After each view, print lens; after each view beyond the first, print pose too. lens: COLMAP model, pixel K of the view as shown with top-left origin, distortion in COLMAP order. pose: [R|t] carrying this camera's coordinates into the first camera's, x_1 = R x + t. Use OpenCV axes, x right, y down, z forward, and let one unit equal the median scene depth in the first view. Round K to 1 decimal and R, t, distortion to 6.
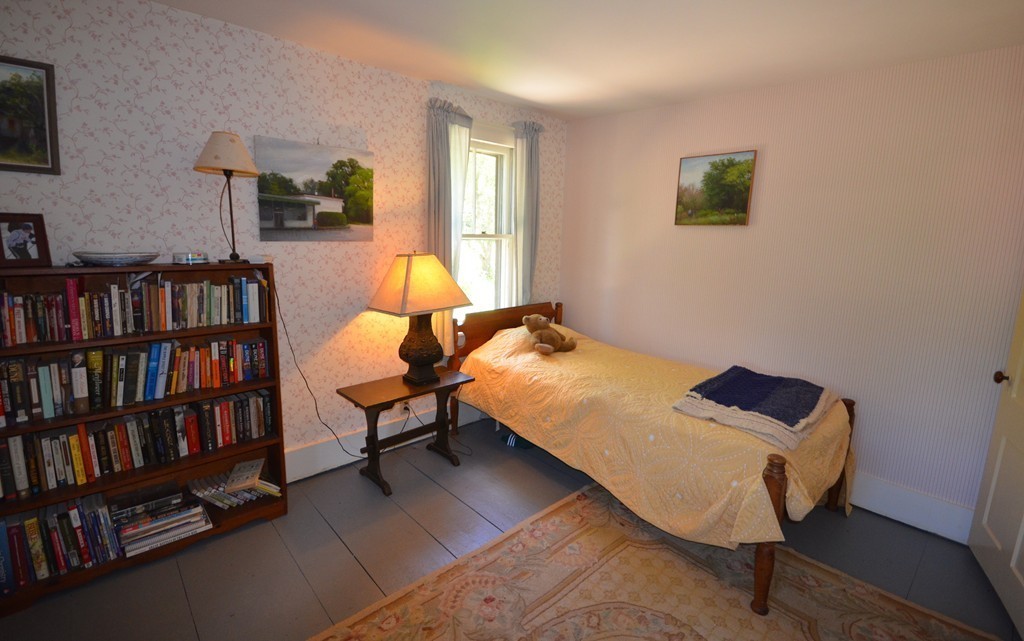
lens RADIAL K [[457.8, 0, 511.6], [0, 457.8, 297.5], [0, 0, 1]] dist [0.024622, -0.016563]
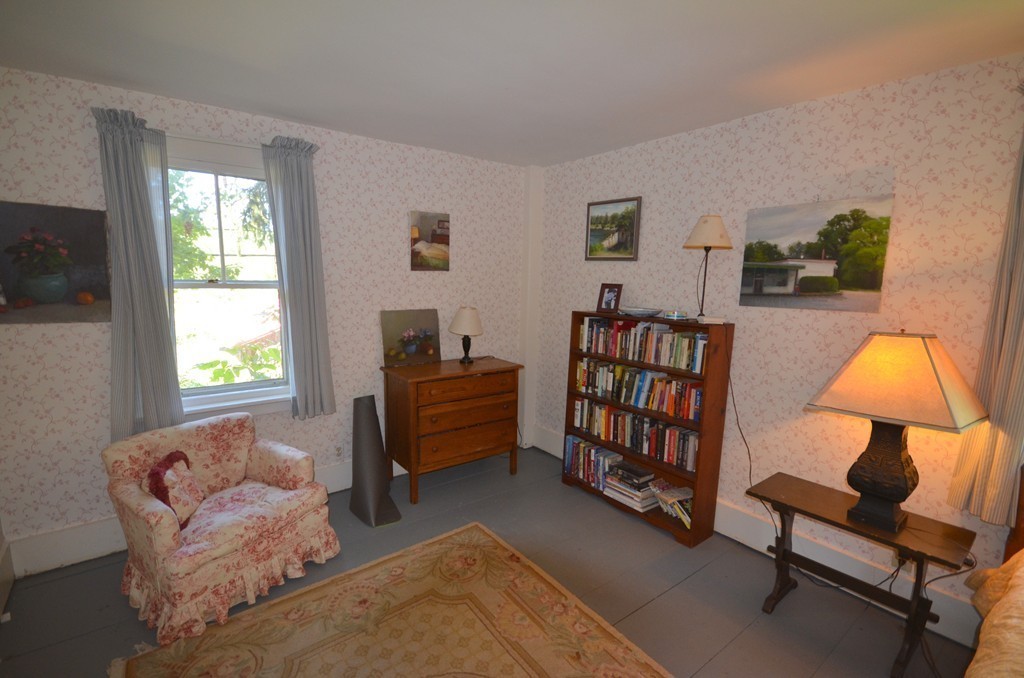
lens RADIAL K [[450.2, 0, 512.5], [0, 450.2, 343.2], [0, 0, 1]] dist [0.000509, -0.000060]
pose [[-0.075074, 0.111778, -0.990893, 0.602224], [-0.166515, 0.978340, 0.122978, -0.082116], [0.983177, 0.174231, -0.054835, 0.584470]]
